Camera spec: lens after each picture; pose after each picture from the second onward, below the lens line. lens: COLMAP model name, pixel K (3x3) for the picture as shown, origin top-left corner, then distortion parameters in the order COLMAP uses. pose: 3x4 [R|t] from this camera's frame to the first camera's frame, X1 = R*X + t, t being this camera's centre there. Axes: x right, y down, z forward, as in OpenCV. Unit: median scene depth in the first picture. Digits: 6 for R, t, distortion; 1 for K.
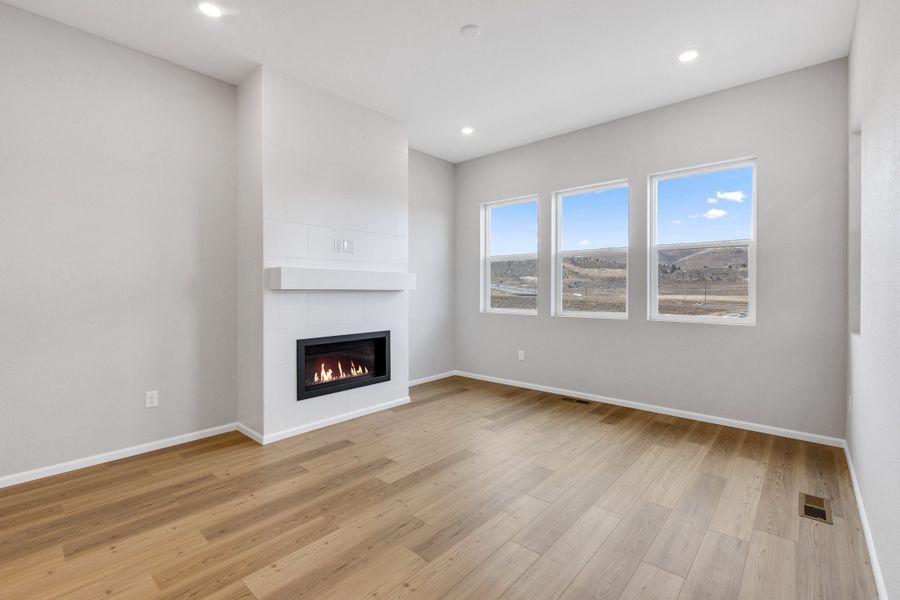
lens RADIAL K [[403.4, 0, 453.2], [0, 403.4, 289.8], [0, 0, 1]] dist [0.000235, -0.000558]
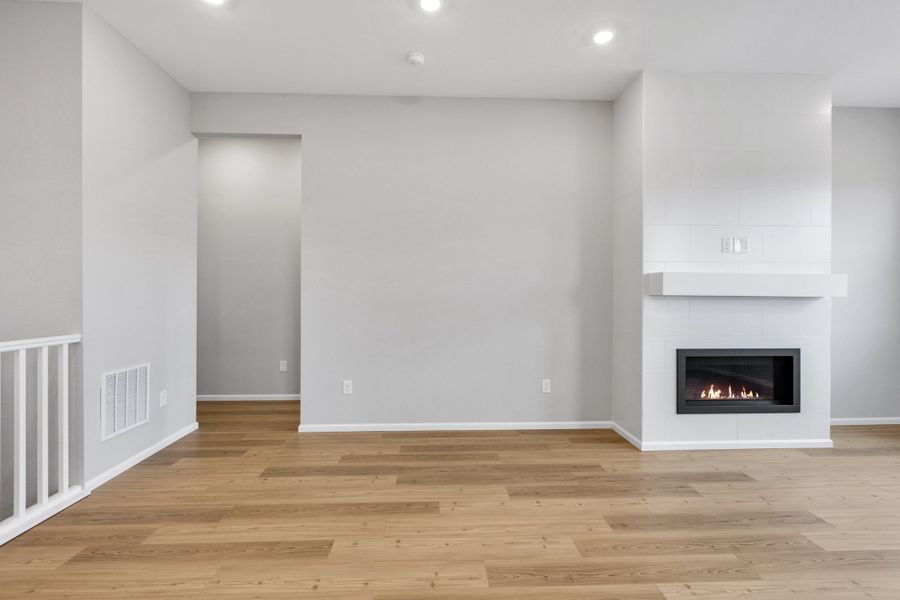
lens RADIAL K [[403.4, 0, 448.5], [0, 403.4, 294.4], [0, 0, 1]] dist [0.000235, -0.000558]
pose [[0.688496, 0.005409, -0.725220, -0.078184], [-0.005569, 0.999982, 0.002171, -0.002563], [0.725219, 0.002544, 0.688514, -0.036592]]
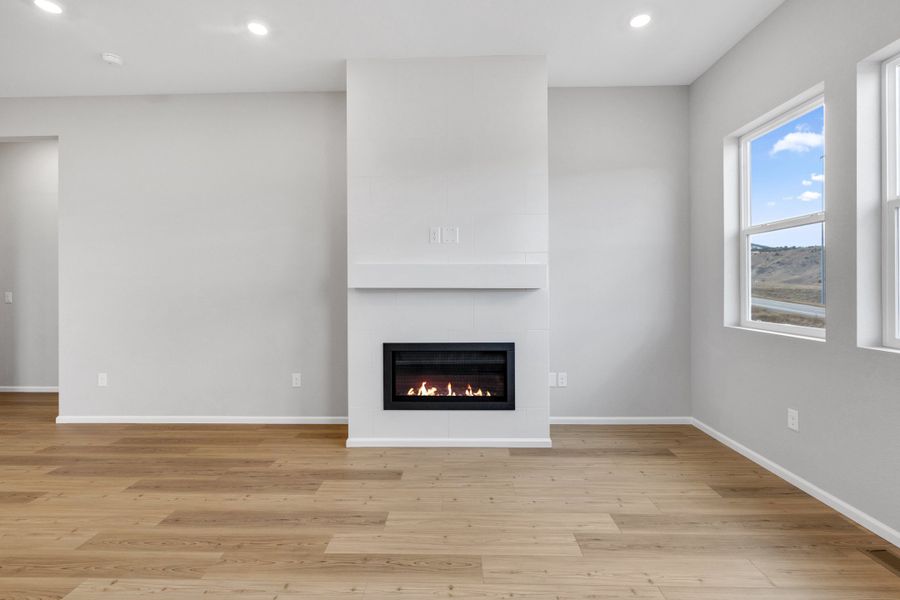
lens RADIAL K [[403.4, 0, 418.4], [0, 403.4, 289.1], [0, 0, 1]] dist [0.000235, -0.000558]
pose [[0.638588, 0.000999, -0.769549, 0.395550], [0.002318, 0.999992, 0.003222, -0.002366], [0.769546, -0.003841, 0.638580, 0.508713]]
